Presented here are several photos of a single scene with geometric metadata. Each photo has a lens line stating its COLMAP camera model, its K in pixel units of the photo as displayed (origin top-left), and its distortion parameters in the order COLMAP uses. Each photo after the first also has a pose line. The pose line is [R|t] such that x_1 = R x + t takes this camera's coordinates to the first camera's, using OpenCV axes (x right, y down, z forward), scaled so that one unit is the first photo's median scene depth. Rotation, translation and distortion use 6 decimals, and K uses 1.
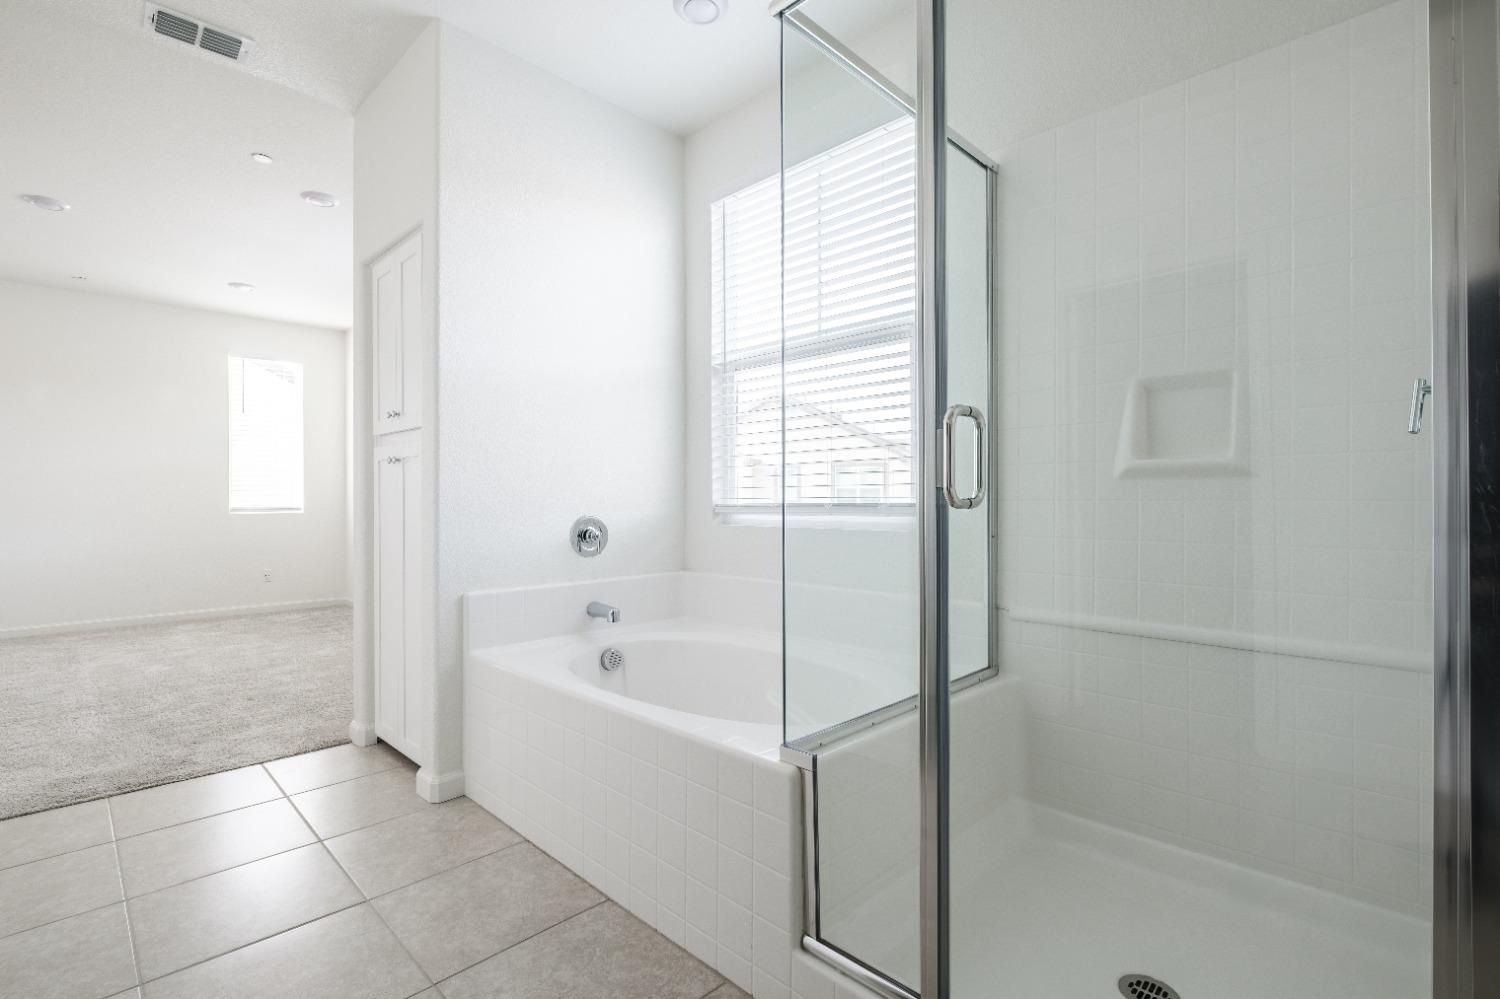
lens RADIAL K [[689.8, 0, 752.4], [0, 689.8, 499.0], [0, 0, 1]] dist [-0.003592, -0.000763]
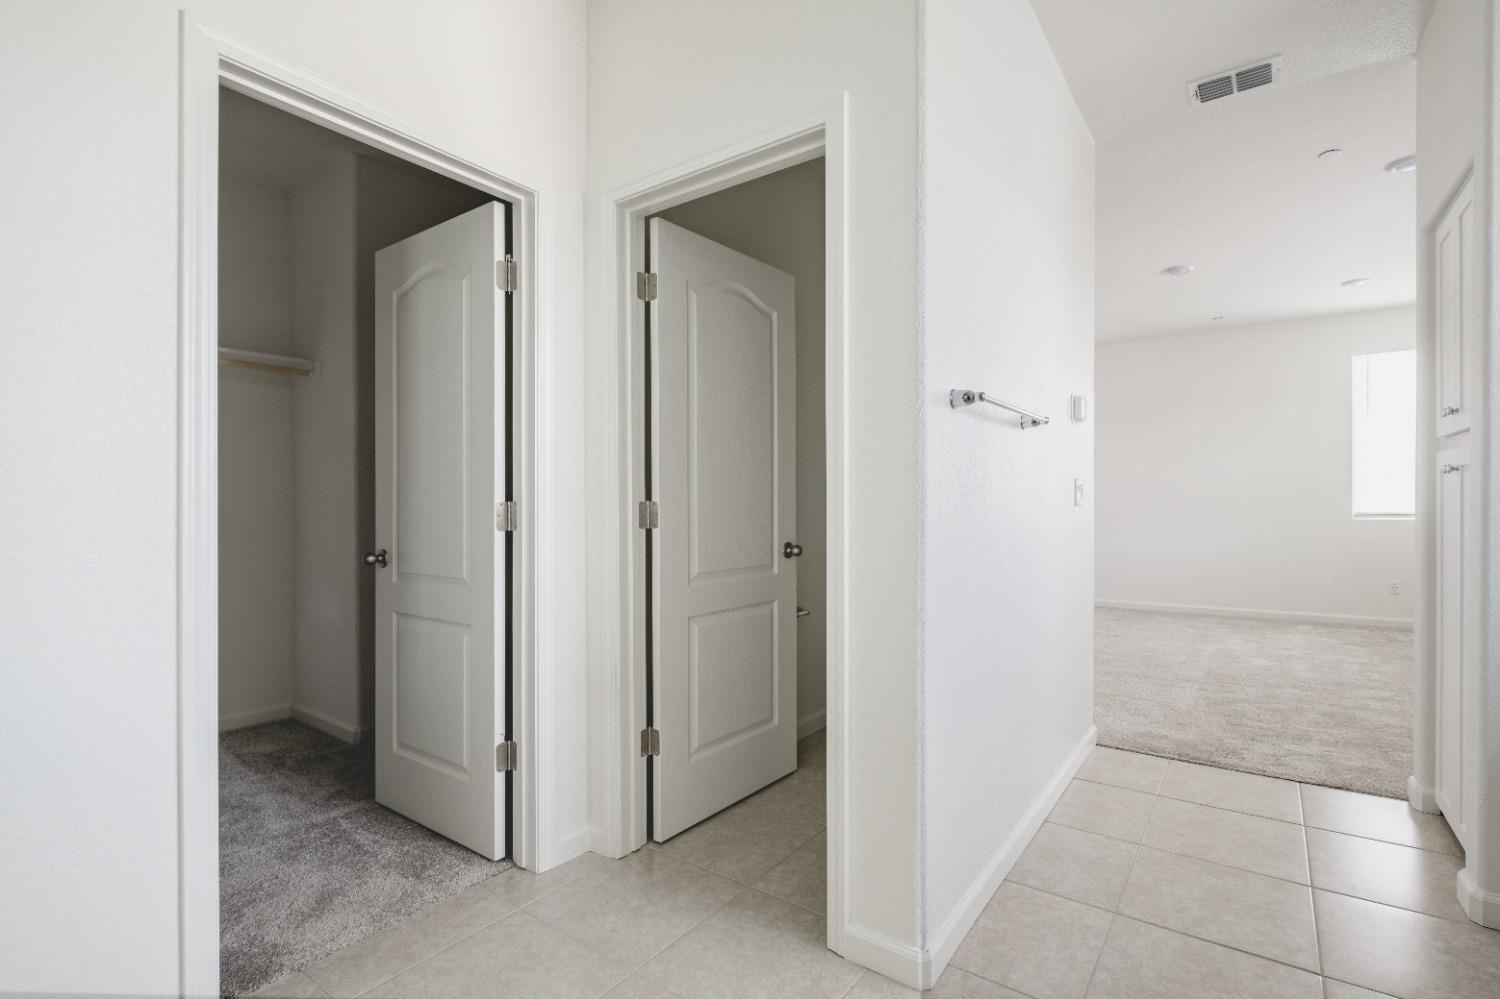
lens RADIAL K [[689.8, 0, 784.7], [0, 689.8, 509.1], [0, 0, 1]] dist [-0.003592, -0.000763]
pose [[0.178152, 0.009947, -0.983953, 0.114287], [0.008416, 0.999897, 0.011632, -0.023949], [0.983967, -0.010354, 0.178050, 0.094817]]
